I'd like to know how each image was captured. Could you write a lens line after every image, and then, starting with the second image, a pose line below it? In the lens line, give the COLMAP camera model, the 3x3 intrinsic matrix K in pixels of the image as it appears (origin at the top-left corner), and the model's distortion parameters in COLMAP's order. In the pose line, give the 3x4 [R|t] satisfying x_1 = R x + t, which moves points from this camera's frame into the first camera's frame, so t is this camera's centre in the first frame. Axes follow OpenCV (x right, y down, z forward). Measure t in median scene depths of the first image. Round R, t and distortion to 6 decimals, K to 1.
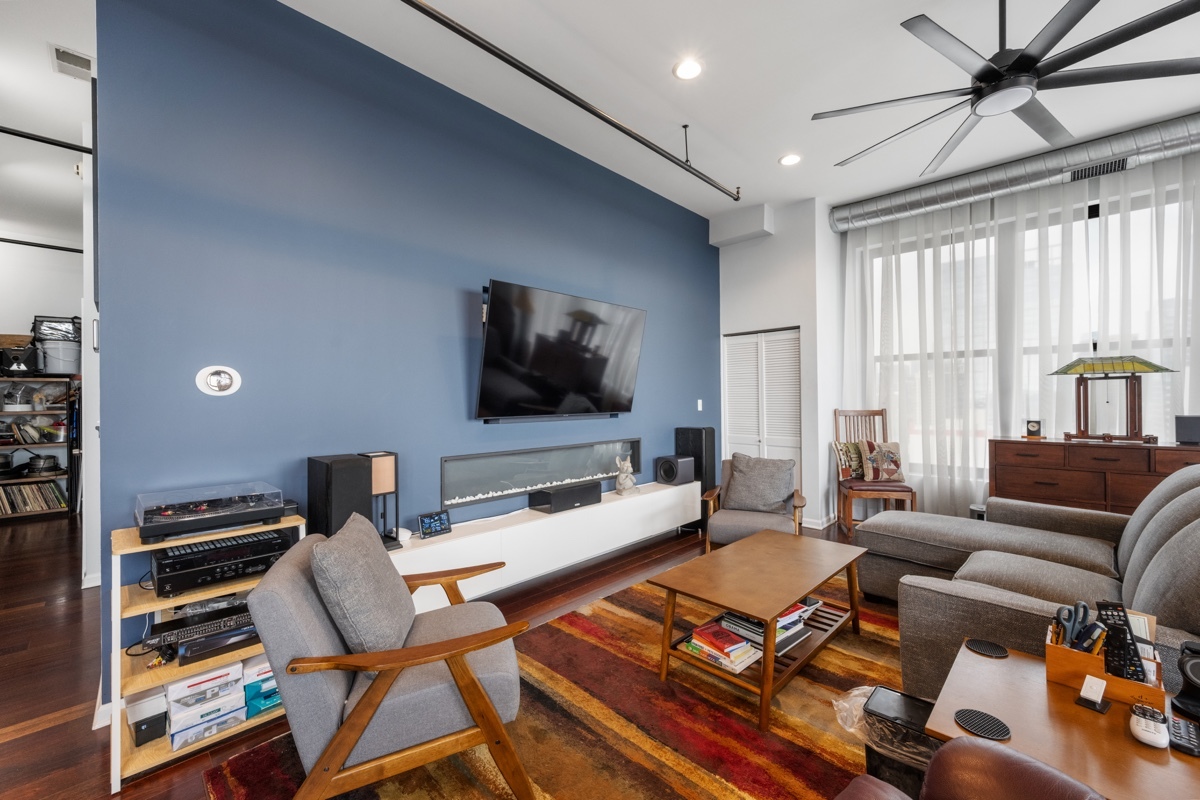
lens RADIAL K [[479.6, 0, 596.7], [0, 479.6, 395.9], [0, 0, 1]] dist [-0.003135, 0.000113]
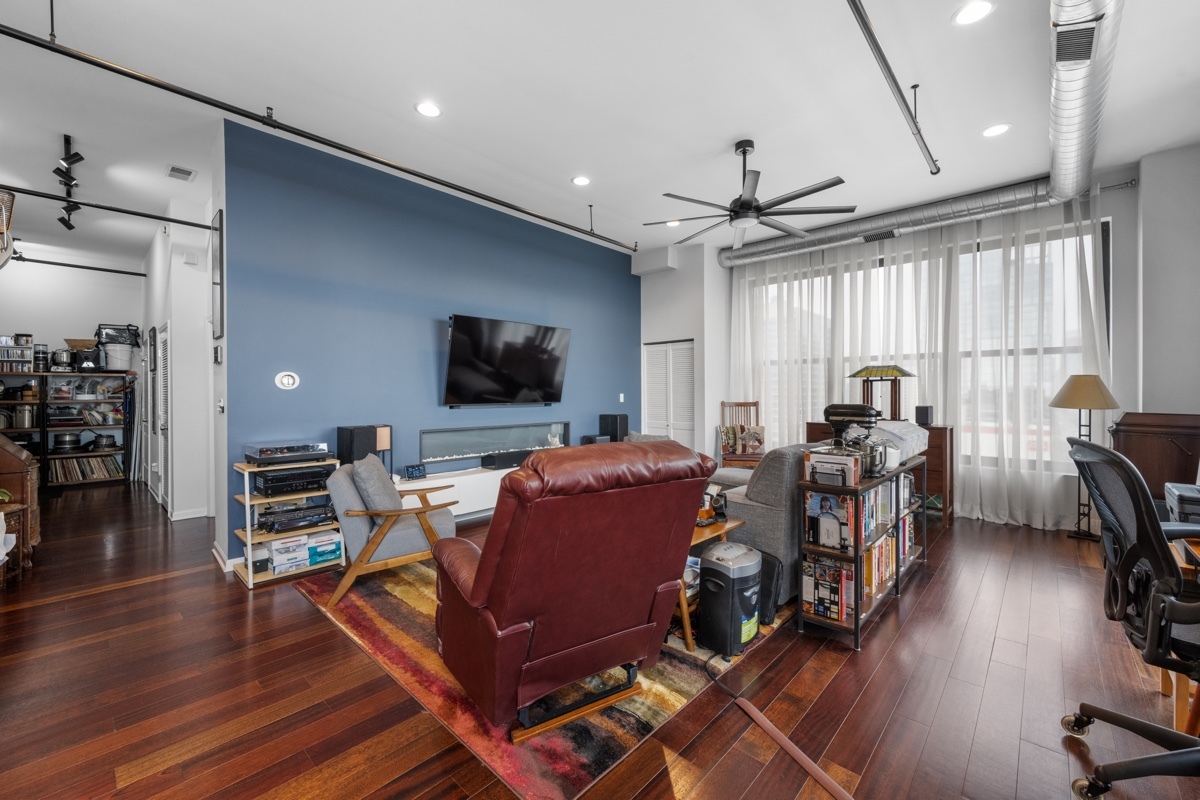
lens RADIAL K [[479.6, 0, 596.7], [0, 479.6, 395.9], [0, 0, 1]] dist [-0.003135, 0.000113]
pose [[0.999739, 0.005632, 0.022144, 0.124222], [-0.005911, 0.999903, 0.012588, -0.002005], [-0.022071, -0.012715, 0.999676, -0.327485]]
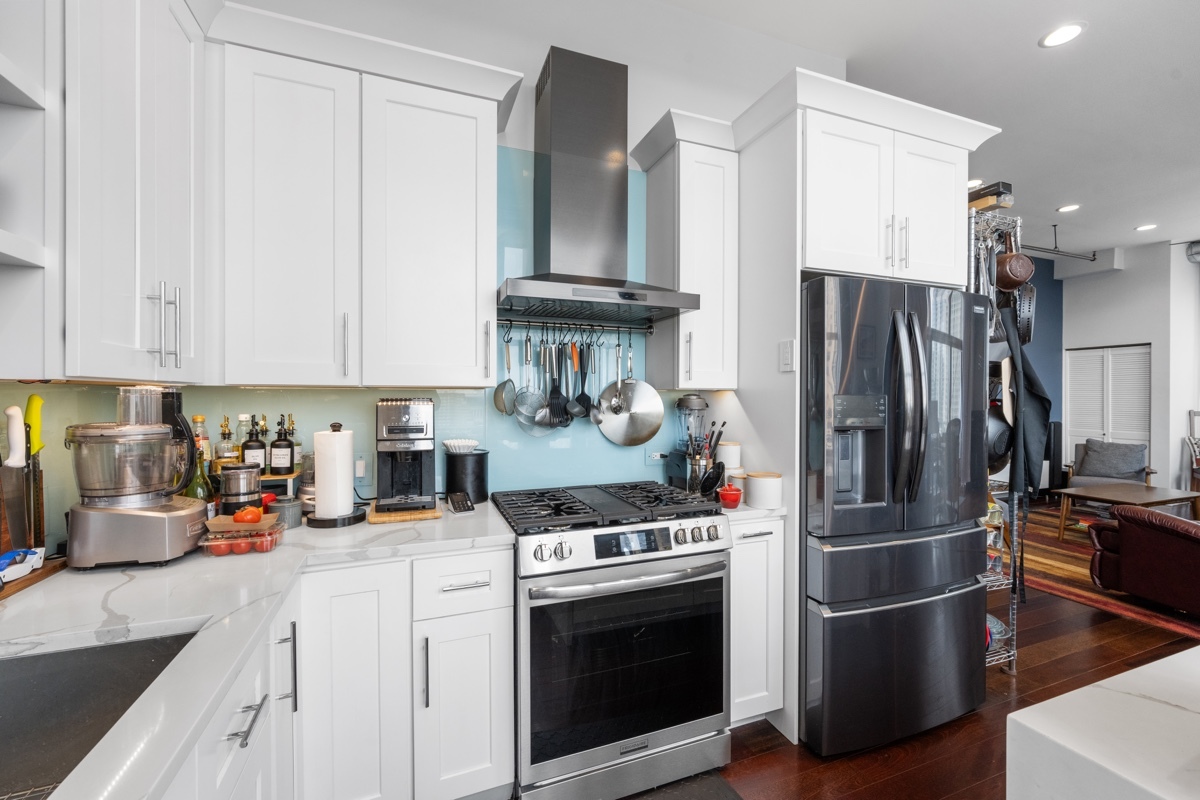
lens RADIAL K [[488.5, 0, 600.0], [0, 488.5, 400.0], [0, 0, 1]] dist [0.000465, 0.000154]
pose [[0.909366, 0.010354, -0.415868, -0.346808], [-0.003573, 0.999848, 0.017079, -0.013822], [0.415981, -0.014045, 0.909265, -0.749572]]
